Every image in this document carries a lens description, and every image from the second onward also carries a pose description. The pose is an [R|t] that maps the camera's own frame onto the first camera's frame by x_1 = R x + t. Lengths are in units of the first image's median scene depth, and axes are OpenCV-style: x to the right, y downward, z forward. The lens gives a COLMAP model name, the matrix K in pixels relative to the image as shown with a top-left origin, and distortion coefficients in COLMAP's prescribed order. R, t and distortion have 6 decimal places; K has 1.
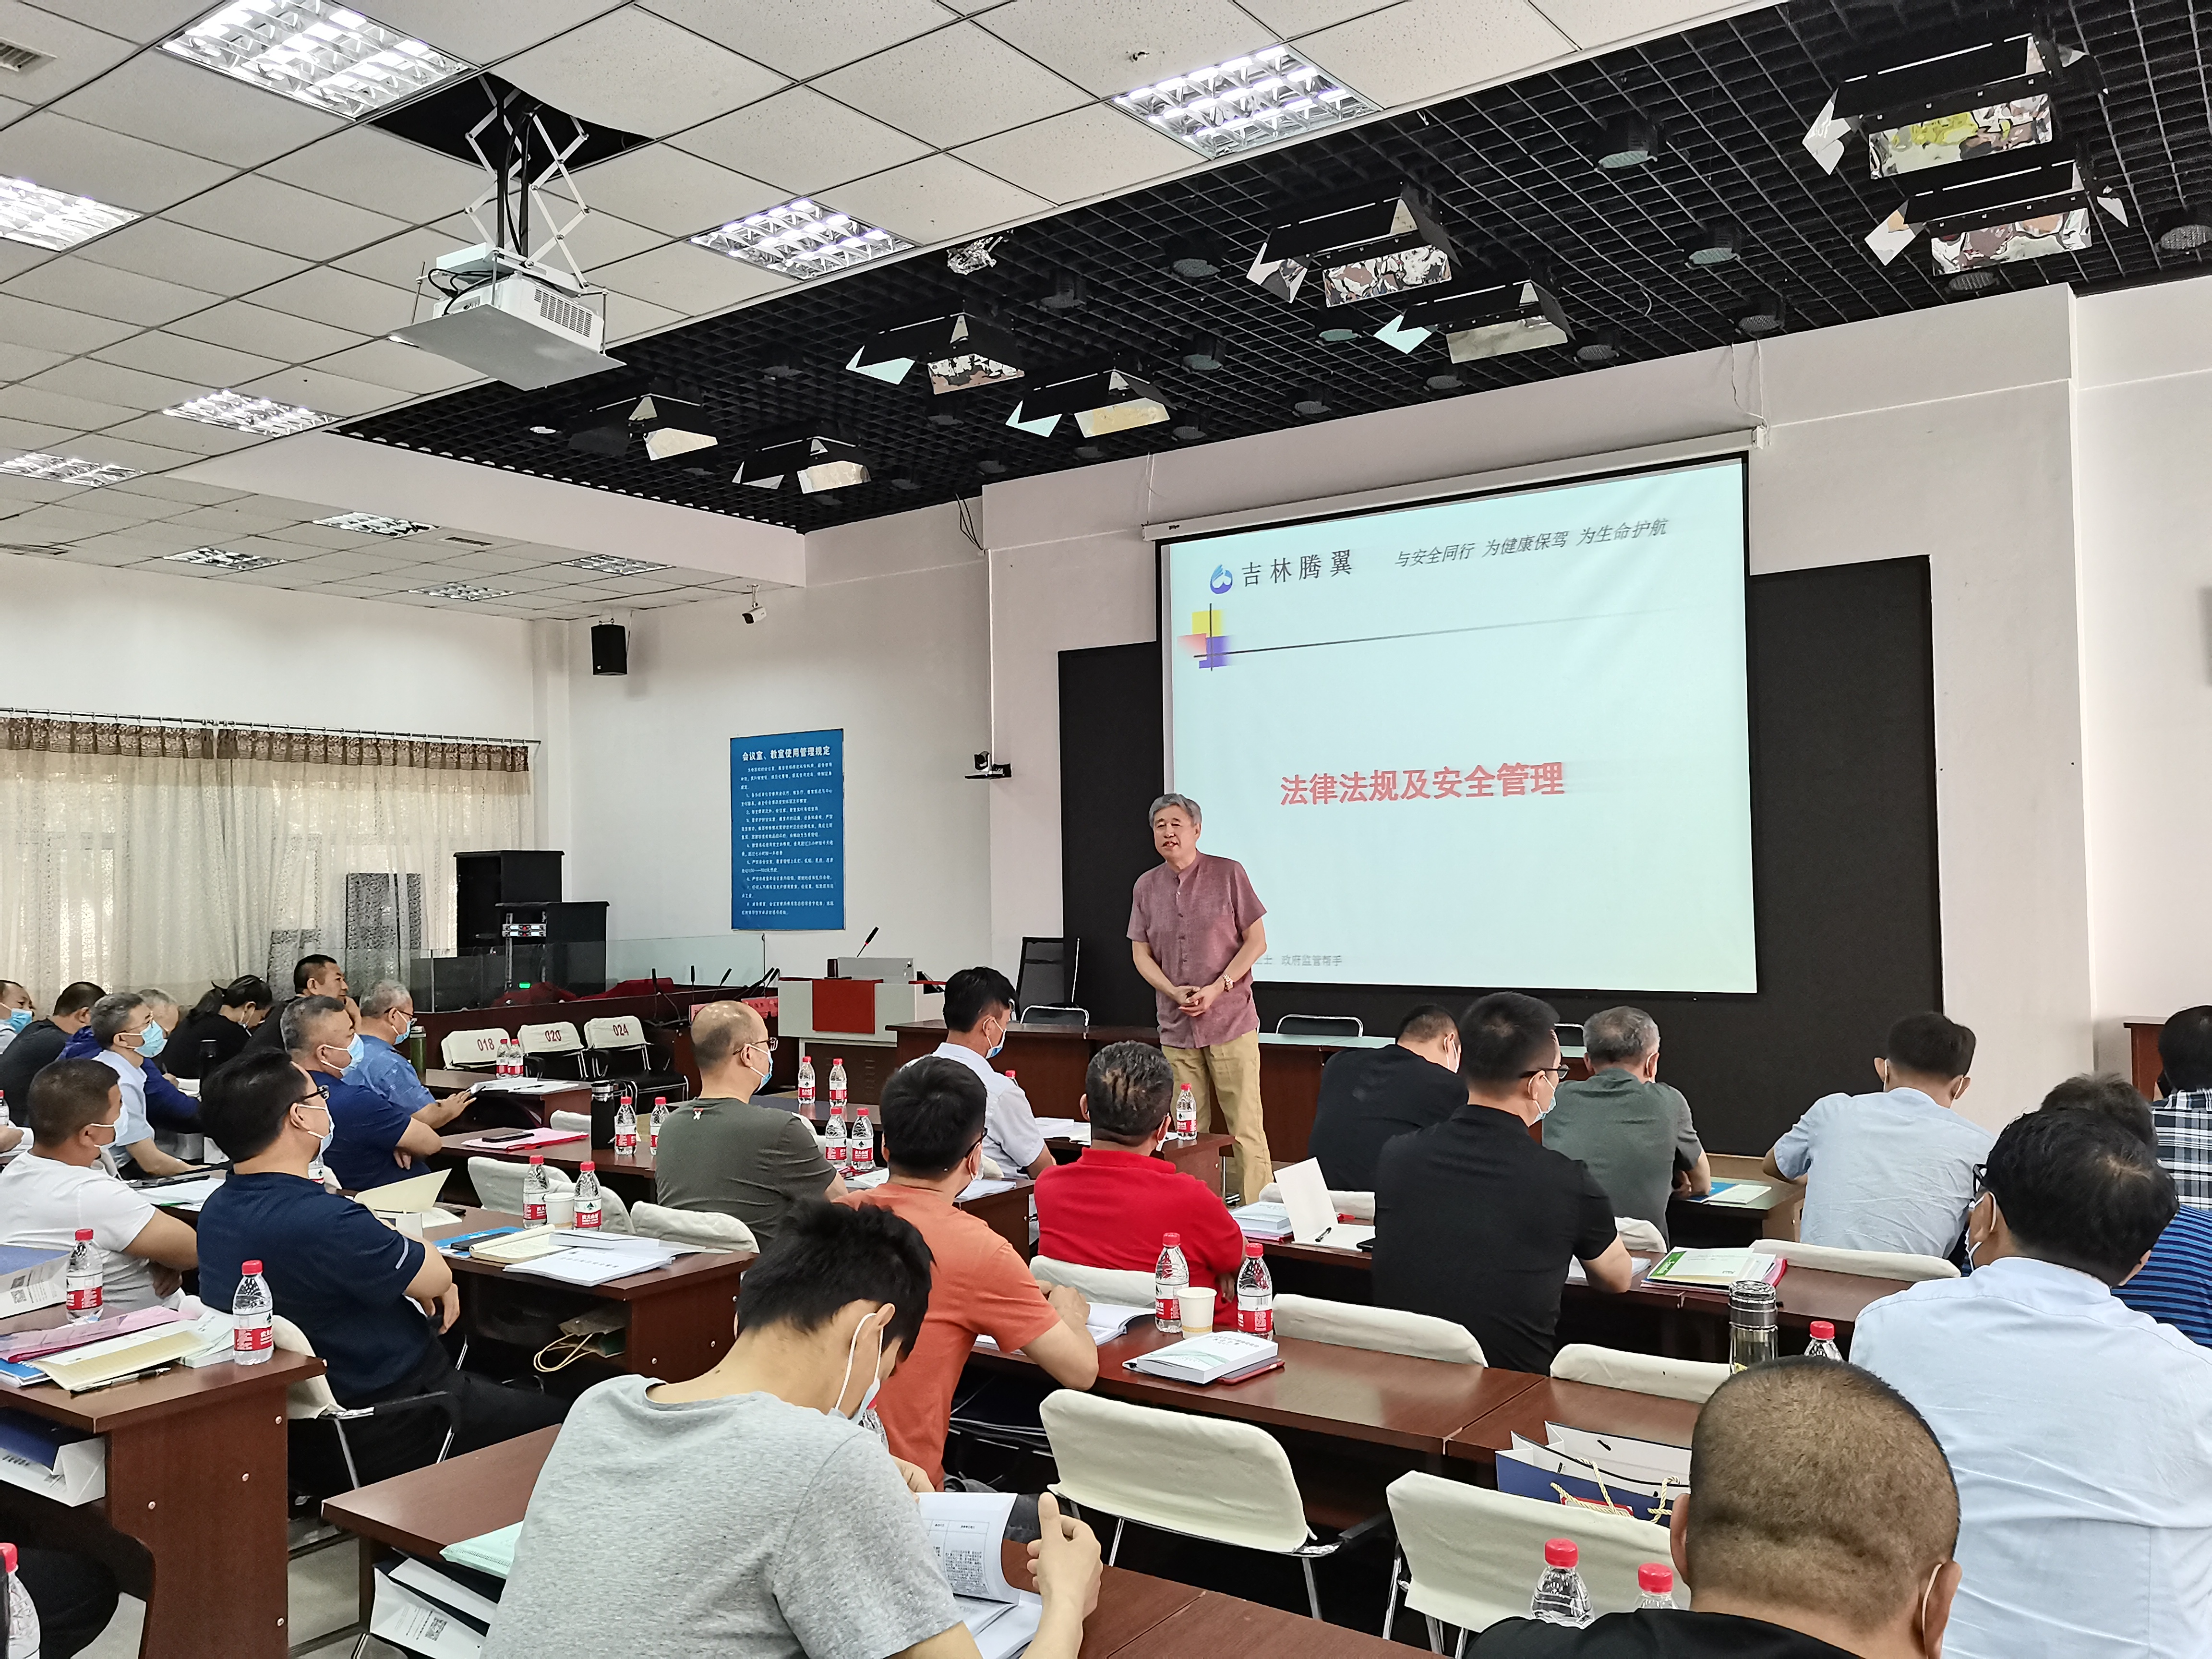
lens RADIAL K [[1762.7, 0, 1098.5], [0, 1762.7, 832.7], [0, 0, 1]] dist [0.014707, -0.038830]
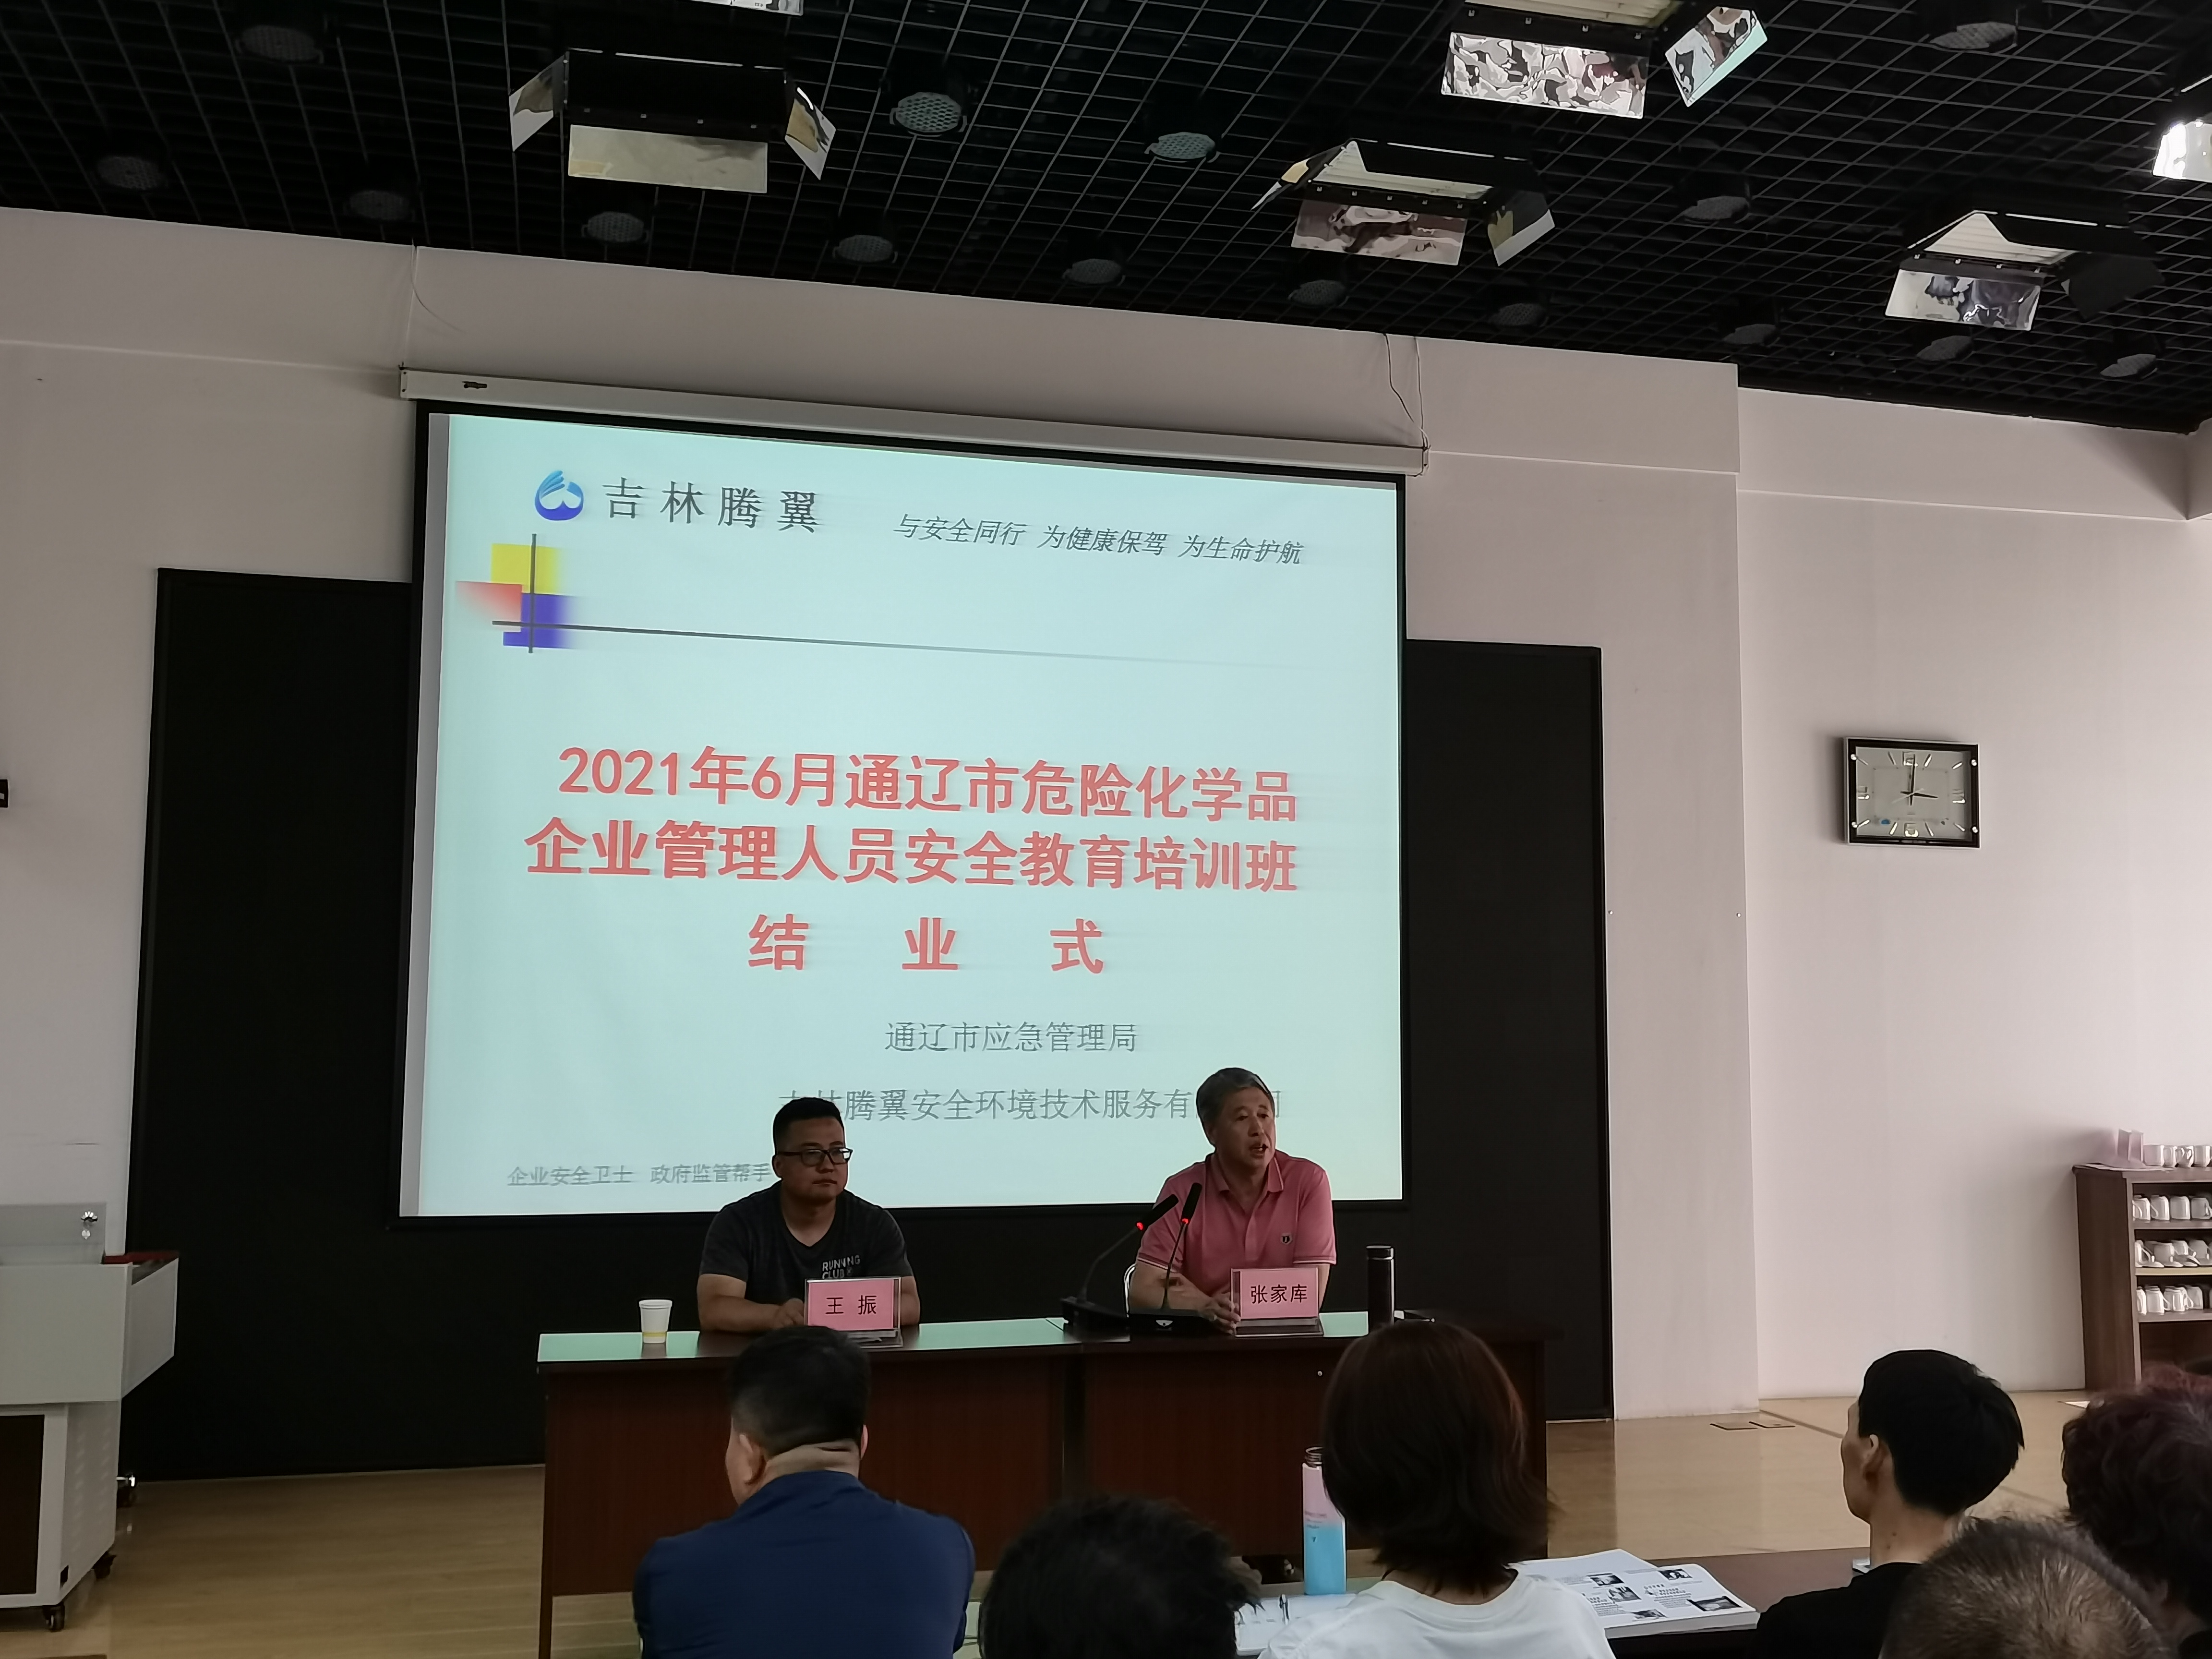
lens RADIAL K [[2059.1, 0, 1110.7], [0, 2059.1, 827.5], [0, 0, 1]] dist [-0.010281, 0.000000]
pose [[0.631050, 0.096244, 0.769749, -0.264399], [-0.031816, 0.994650, -0.098281, 0.017053], [-0.775089, 0.037530, 0.630736, 0.382172]]
